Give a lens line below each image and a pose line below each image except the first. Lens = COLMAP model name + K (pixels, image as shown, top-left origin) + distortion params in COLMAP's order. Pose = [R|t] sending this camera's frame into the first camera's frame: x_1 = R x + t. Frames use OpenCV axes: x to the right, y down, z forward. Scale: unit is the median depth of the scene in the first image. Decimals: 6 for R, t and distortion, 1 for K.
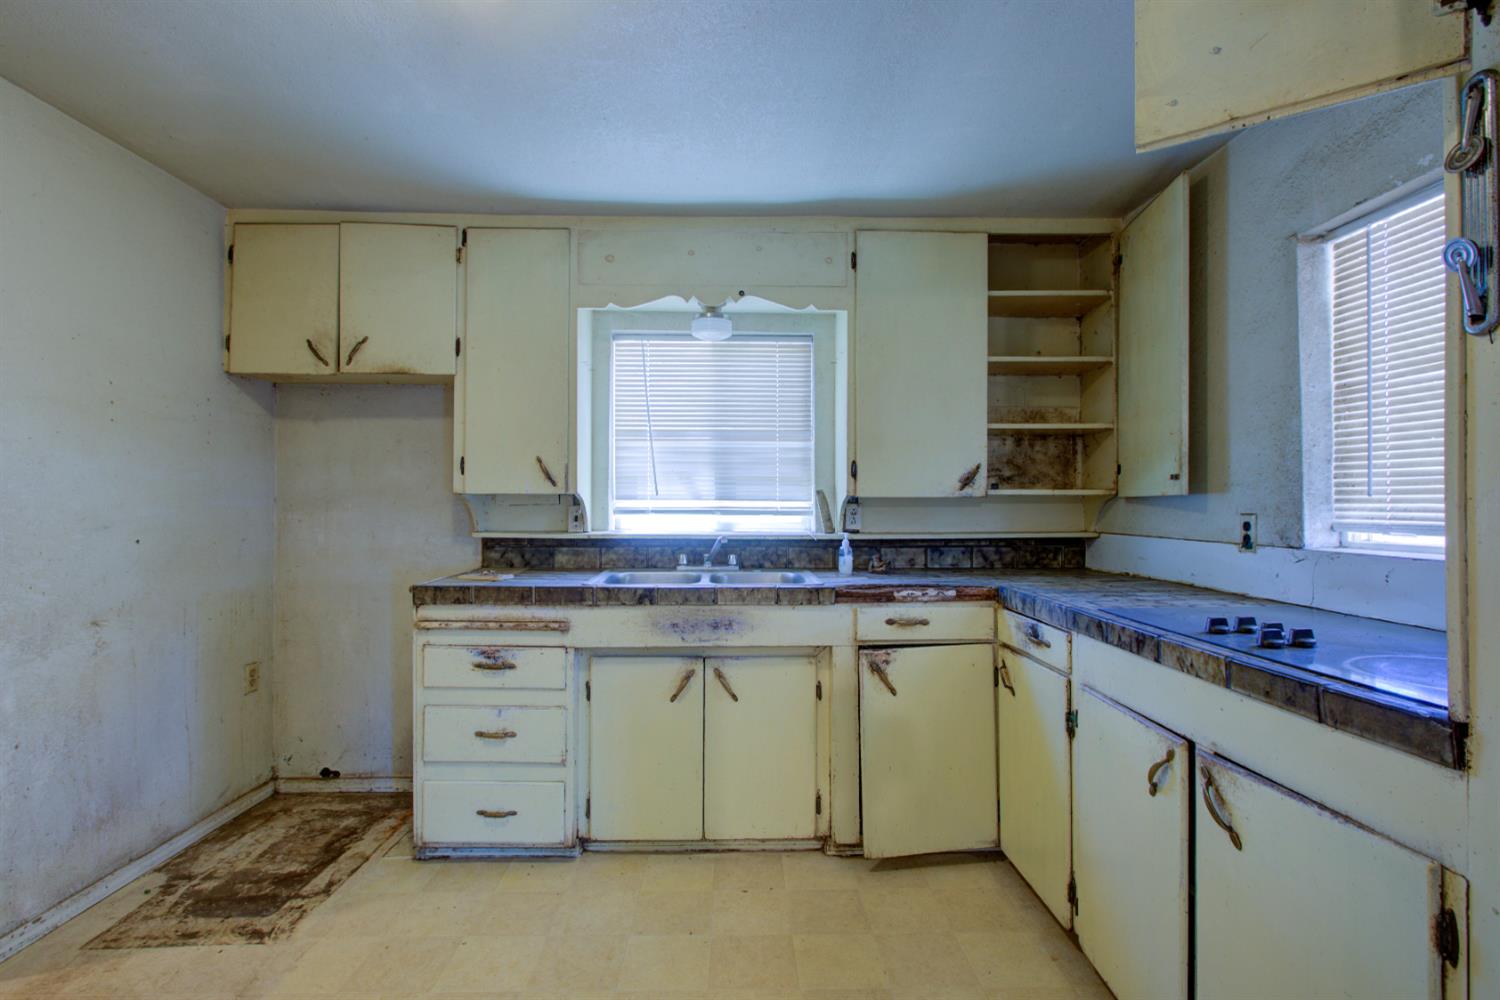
lens RADIAL K [[701.4, 0, 748.0], [0, 701.4, 504.1], [0, 0, 1]] dist [-0.002599, -0.000090]
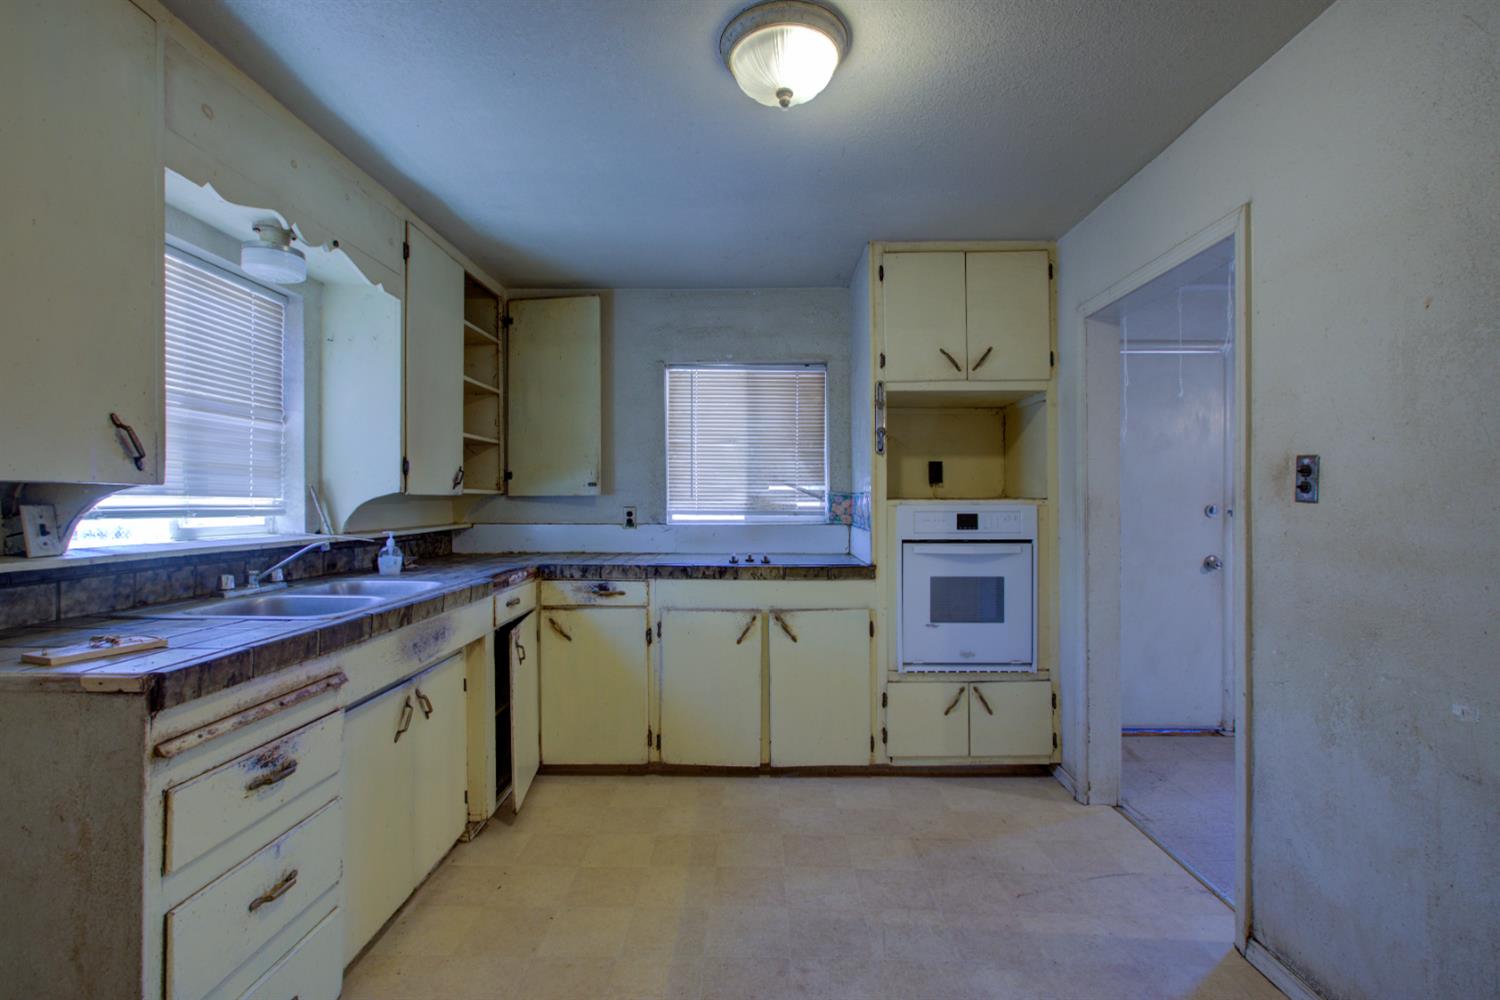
lens RADIAL K [[690.7, 0, 747.5], [0, 690.7, 497.3], [0, 0, 1]] dist [-0.000532, 0.000244]
pose [[0.043162, 0.004358, 0.999059, -0.928601], [-0.002457, 0.999988, -0.004255, -0.003382], [-0.999065, -0.002271, 0.043173, 0.571354]]
